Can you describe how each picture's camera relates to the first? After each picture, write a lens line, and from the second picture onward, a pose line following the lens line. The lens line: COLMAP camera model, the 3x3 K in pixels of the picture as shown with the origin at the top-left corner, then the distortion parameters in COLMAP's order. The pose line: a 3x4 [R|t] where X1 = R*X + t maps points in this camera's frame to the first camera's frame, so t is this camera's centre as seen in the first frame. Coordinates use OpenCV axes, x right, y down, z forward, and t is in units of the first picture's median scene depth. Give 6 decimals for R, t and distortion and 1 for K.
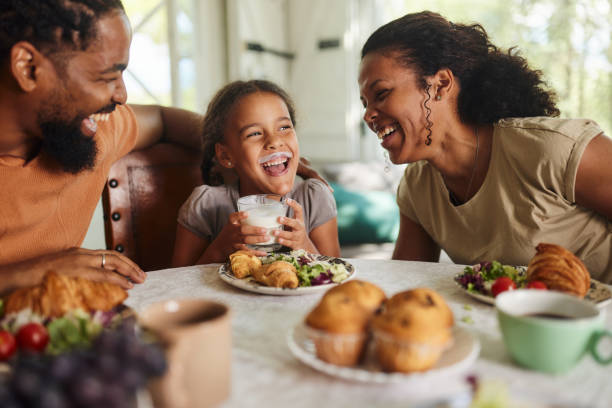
lens RADIAL K [[577.3, 0, 306.0], [0, 577.3, 204.0], [0, 0, 1]] dist [-0.002601, -0.001274]
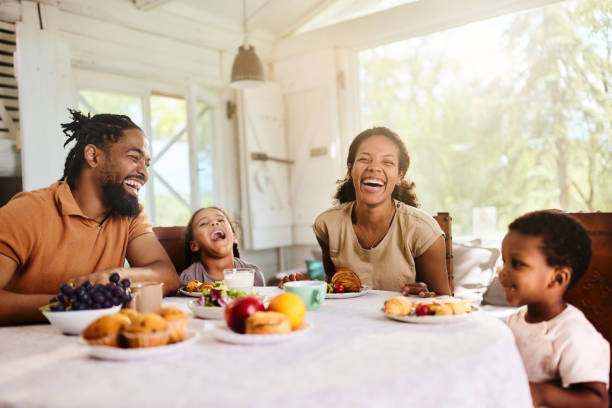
lens RADIAL K [[577.3, 0, 306.0], [0, 577.3, 204.0], [0, 0, 1]] dist [-0.002601, -0.001274]
pose [[0.996483, -0.037195, -0.075089, 0.358570], [0.024496, 0.986246, -0.163459, 0.141717], [0.080136, 0.161045, 0.983688, -0.781123]]
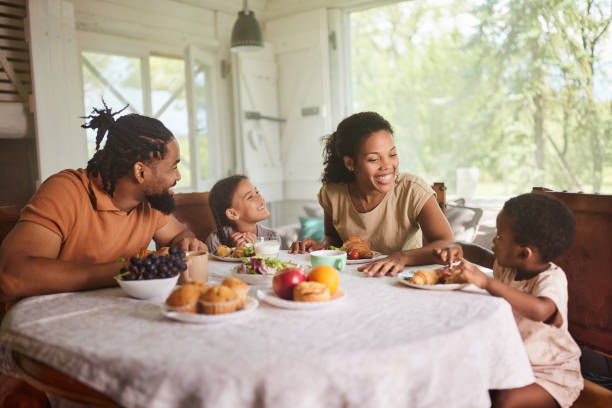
lens RADIAL K [[576.6, 0, 295.5], [0, 576.6, 200.7], [0, 0, 1]] dist [0.001015, -0.012610]
pose [[0.998414, -0.023909, -0.050978, 0.239143], [0.020037, 0.996971, -0.075150, 0.078290], [0.052621, 0.074009, 0.995868, -1.002832]]
